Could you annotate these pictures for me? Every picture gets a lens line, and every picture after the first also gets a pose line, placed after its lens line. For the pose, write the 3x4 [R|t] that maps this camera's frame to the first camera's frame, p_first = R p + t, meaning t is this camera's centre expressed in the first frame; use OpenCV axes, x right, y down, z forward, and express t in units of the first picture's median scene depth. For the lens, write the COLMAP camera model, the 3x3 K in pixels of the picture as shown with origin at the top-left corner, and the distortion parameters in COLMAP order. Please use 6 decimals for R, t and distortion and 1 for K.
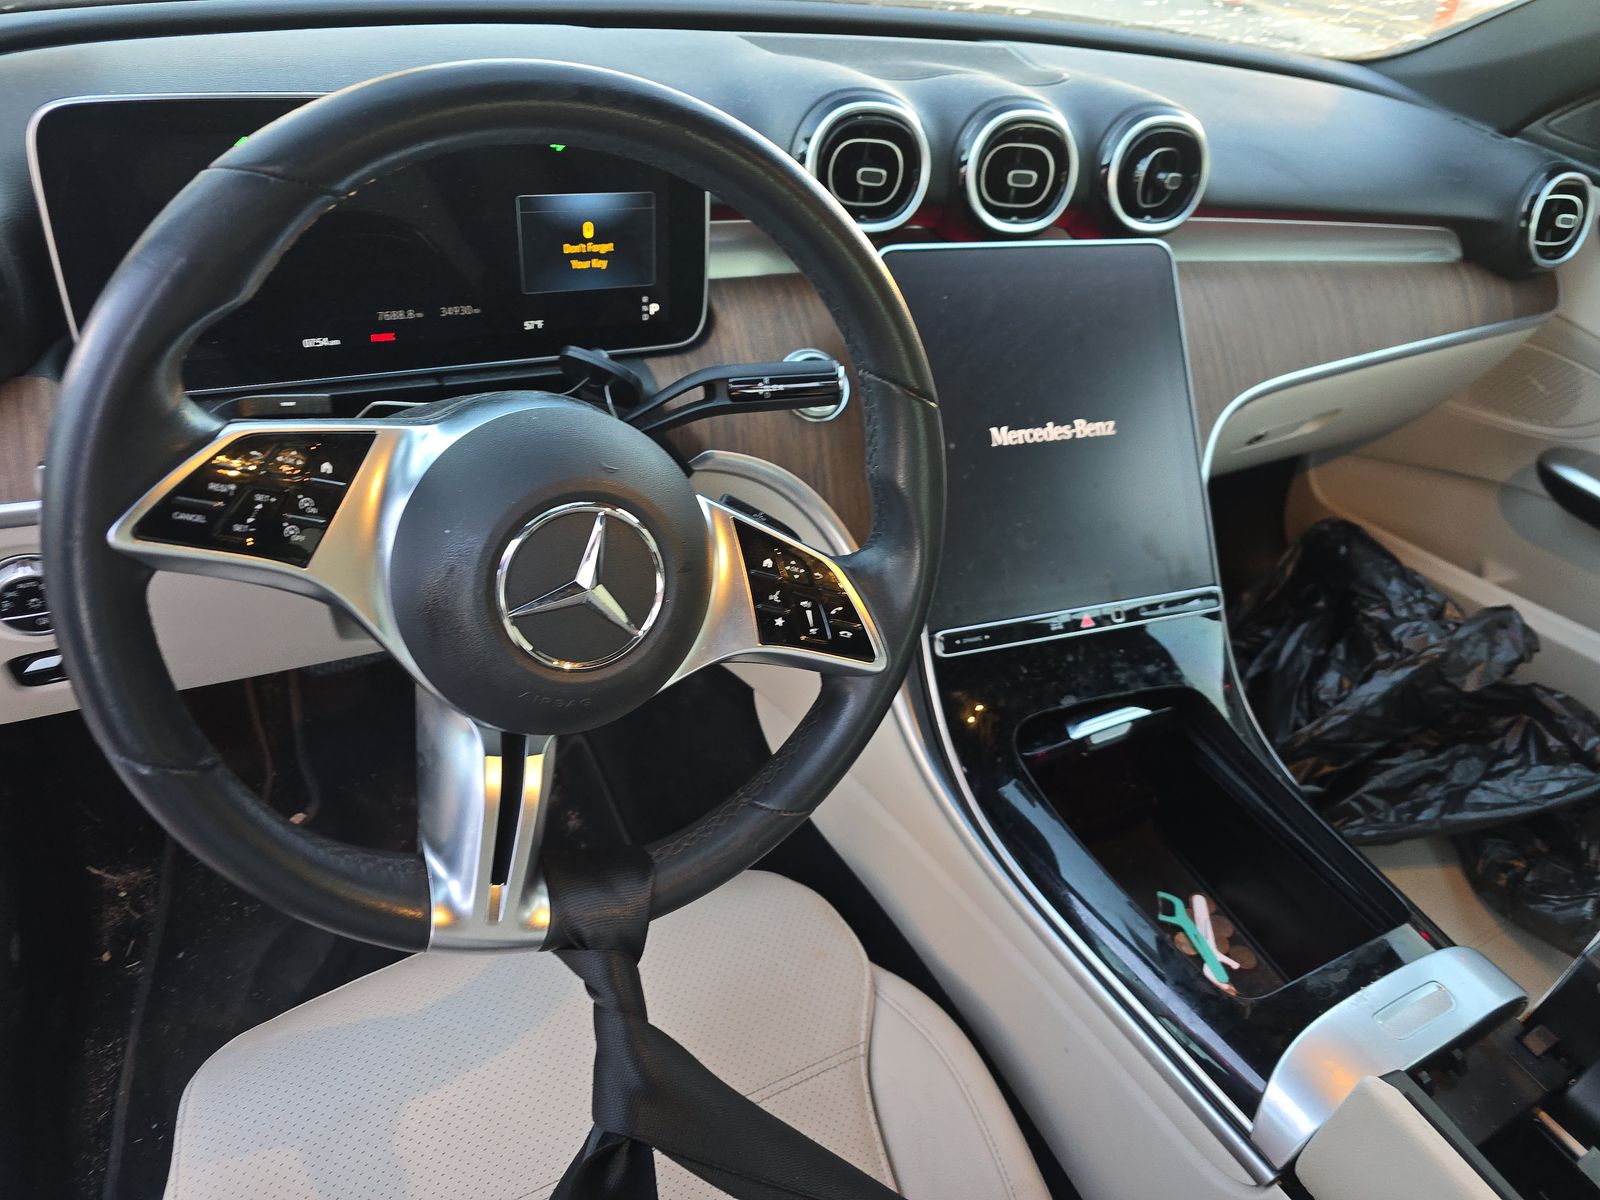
lens RADIAL K [[1083.4, 0, 796.1], [0, 1083.4, 589.0], [0, 0, 1]] dist [0.064168, -0.056556]
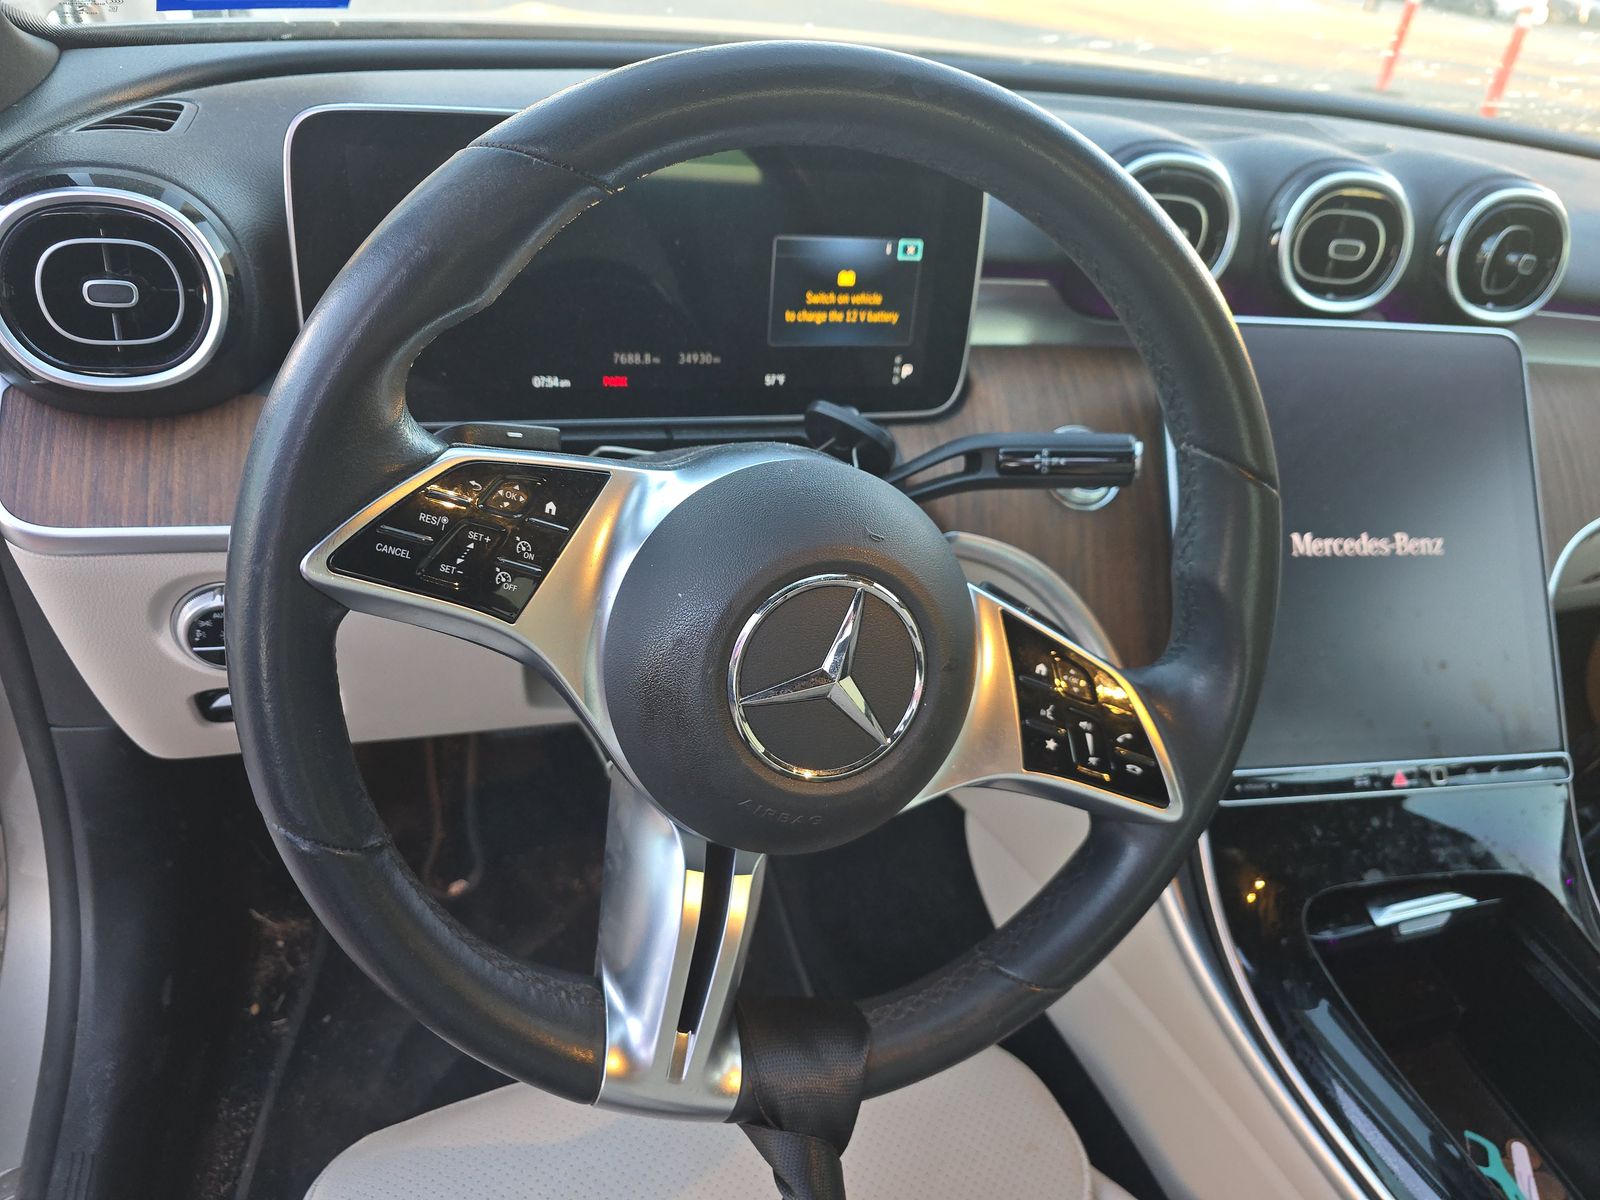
lens RADIAL K [[1072.5, 0, 800.0], [0, 1072.5, 600.0], [0, 0, 1]] dist [0.060950, -0.052039]
pose [[0.985482, 0.089282, -0.144406, -0.081275], [-0.100364, 0.992388, -0.071361, -0.000007], [0.136936, 0.084818, 0.986942, 0.152372]]
